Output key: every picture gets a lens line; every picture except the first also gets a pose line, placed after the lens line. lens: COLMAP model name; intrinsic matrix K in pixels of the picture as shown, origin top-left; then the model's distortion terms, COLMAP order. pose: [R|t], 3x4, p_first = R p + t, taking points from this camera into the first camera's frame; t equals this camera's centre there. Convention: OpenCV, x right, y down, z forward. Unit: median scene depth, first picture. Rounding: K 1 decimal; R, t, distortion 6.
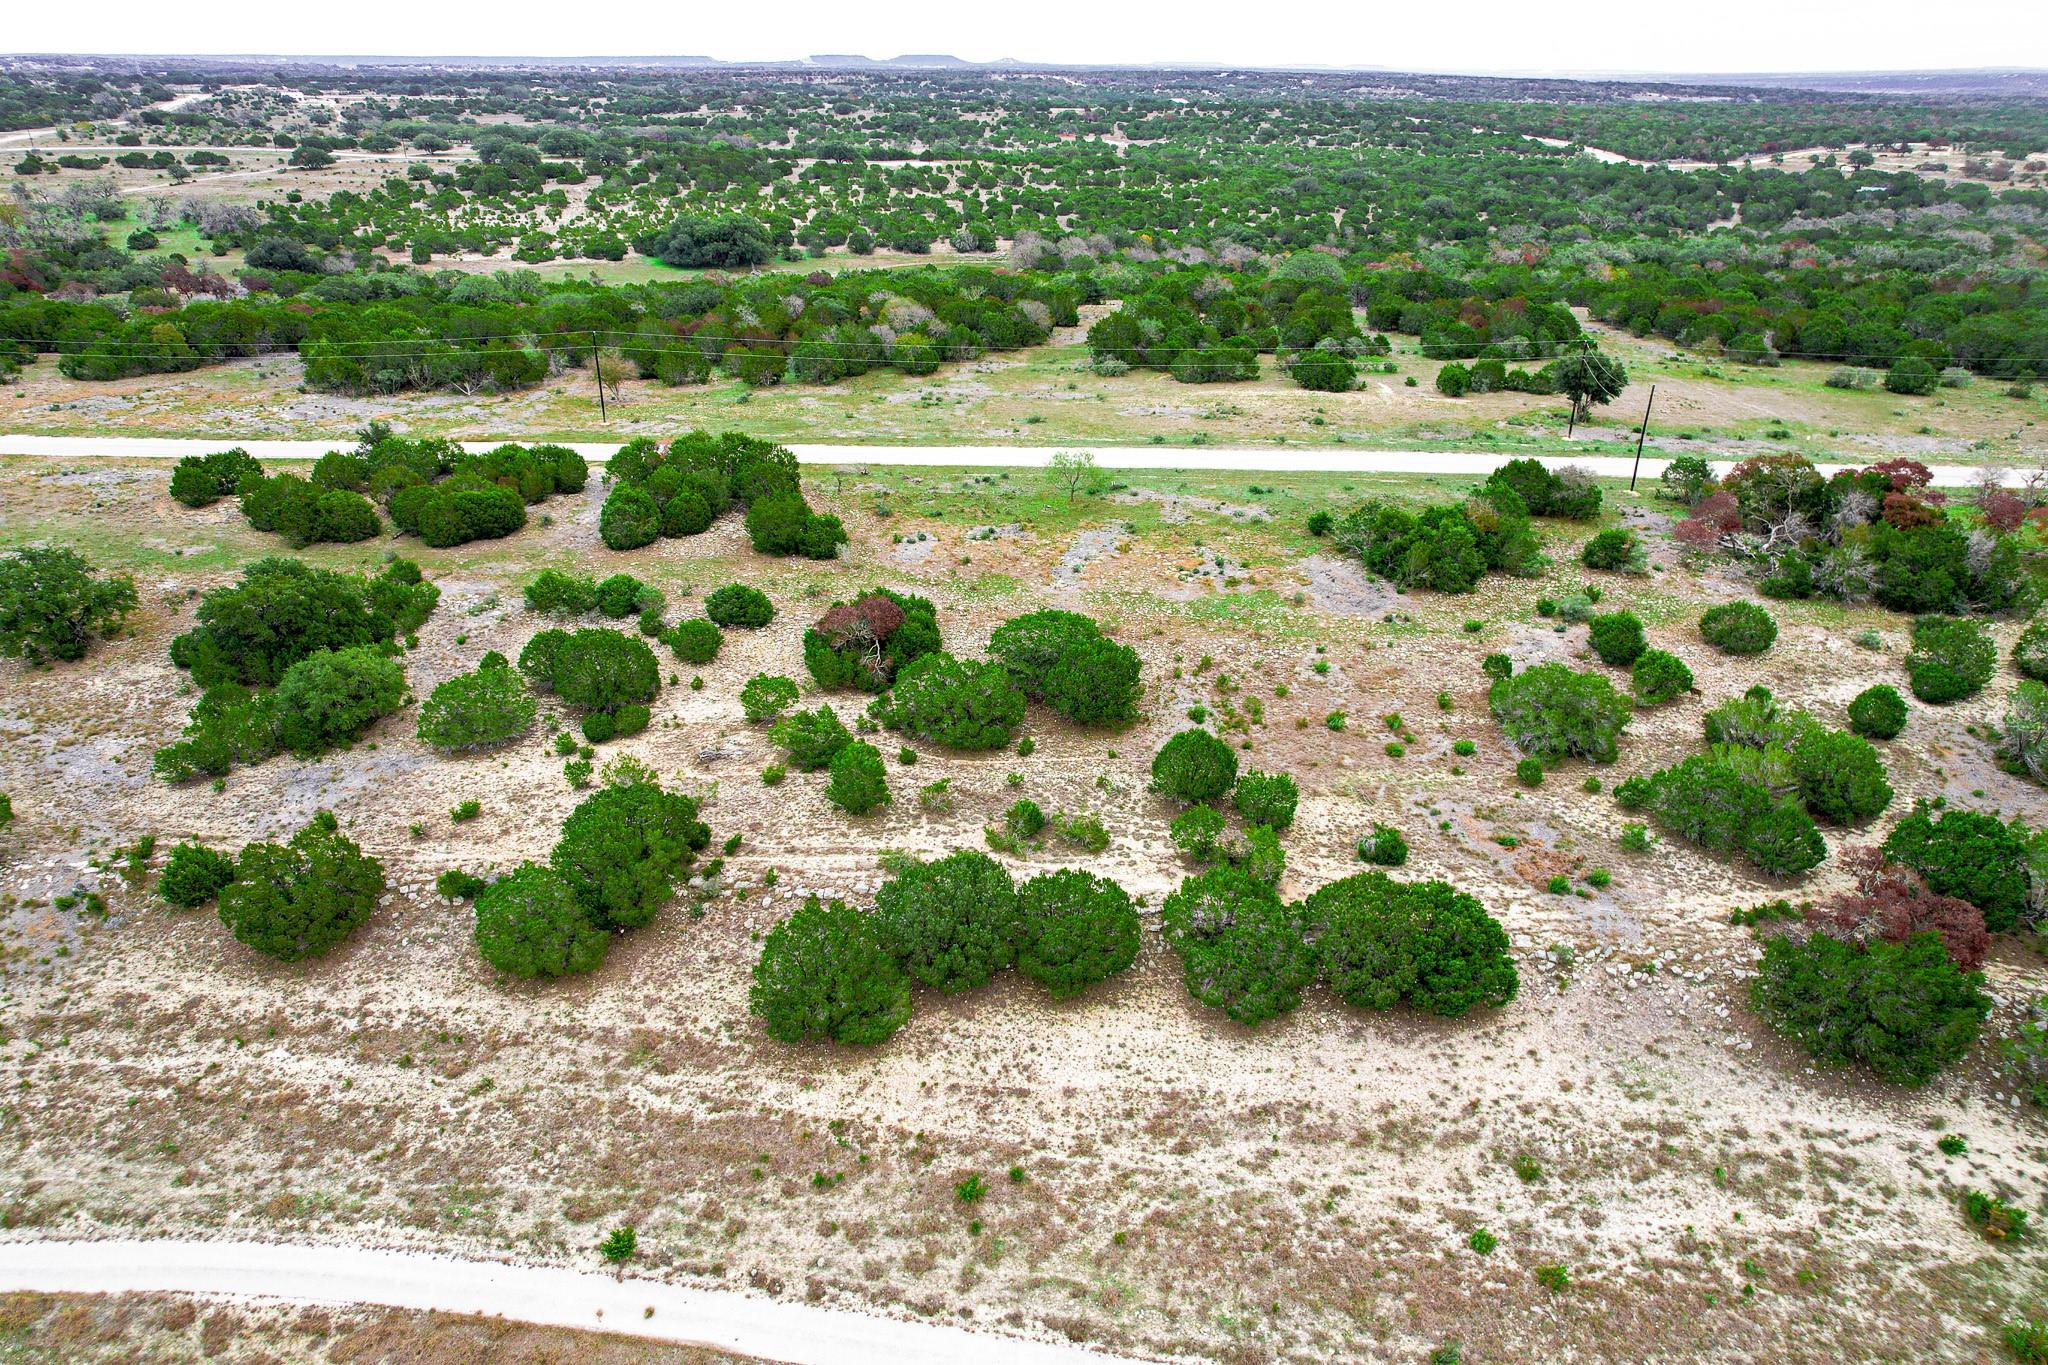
lens RADIAL K [[1308.0, 0, 1020.3], [0, 1308.0, 678.0], [0, 0, 1]] dist [-0.077631, 0.069168]
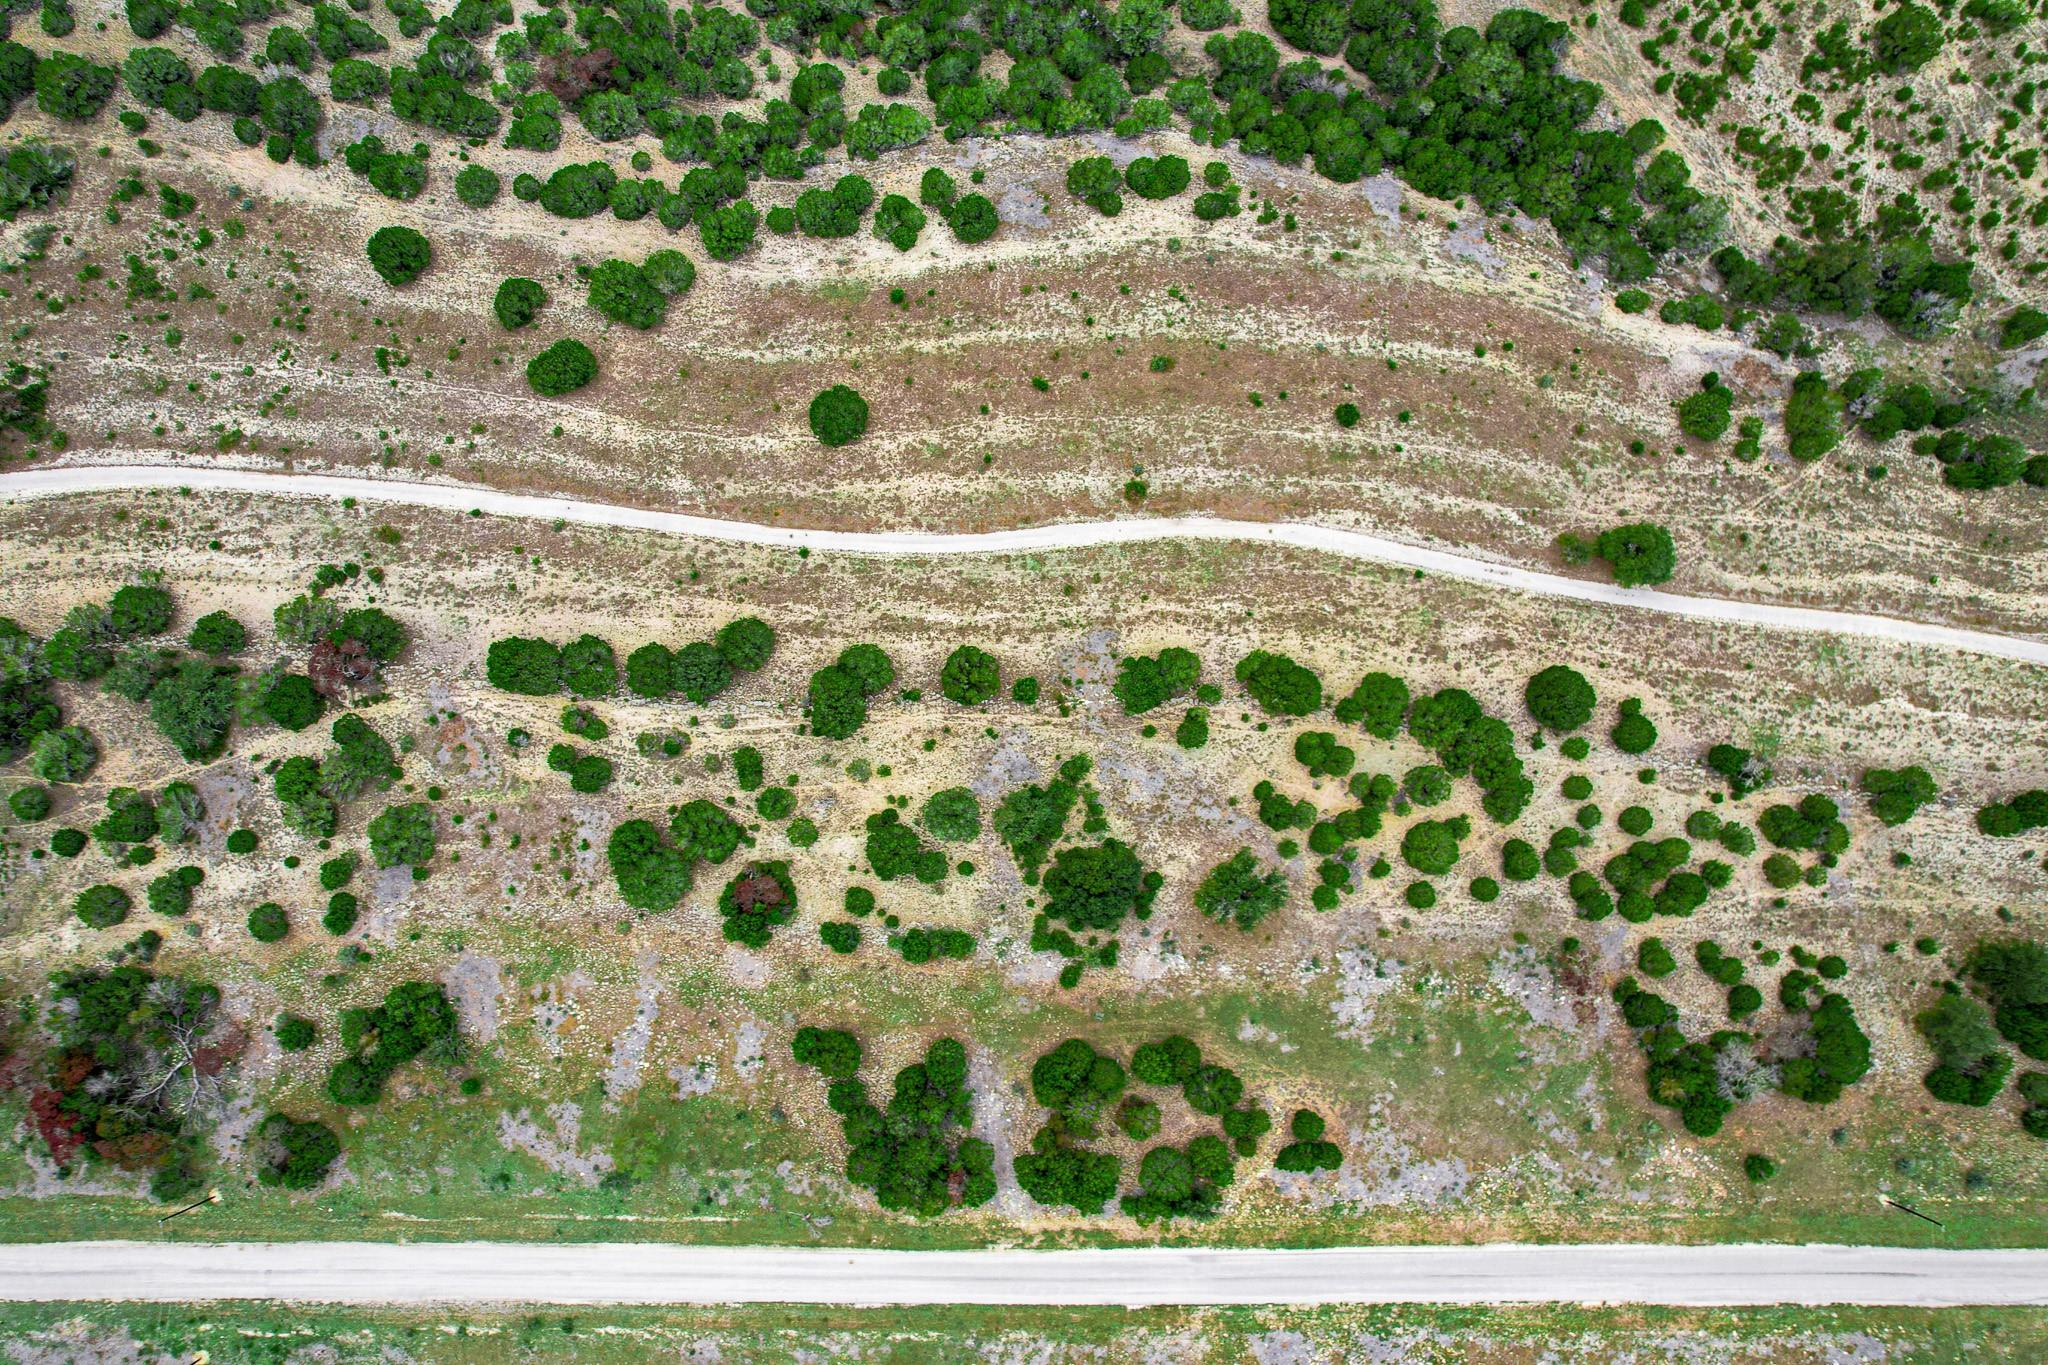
lens RADIAL K [[1308.0, 0, 1022.8], [0, 1308.0, 674.4], [0, 0, 1]] dist [-0.077631, 0.069168]
pose [[-0.998294, 0.054687, -0.020443, -0.416164], [-0.037060, -0.323024, 0.945665, -1.480320], [0.045112, 0.944809, 0.324500, 0.138121]]
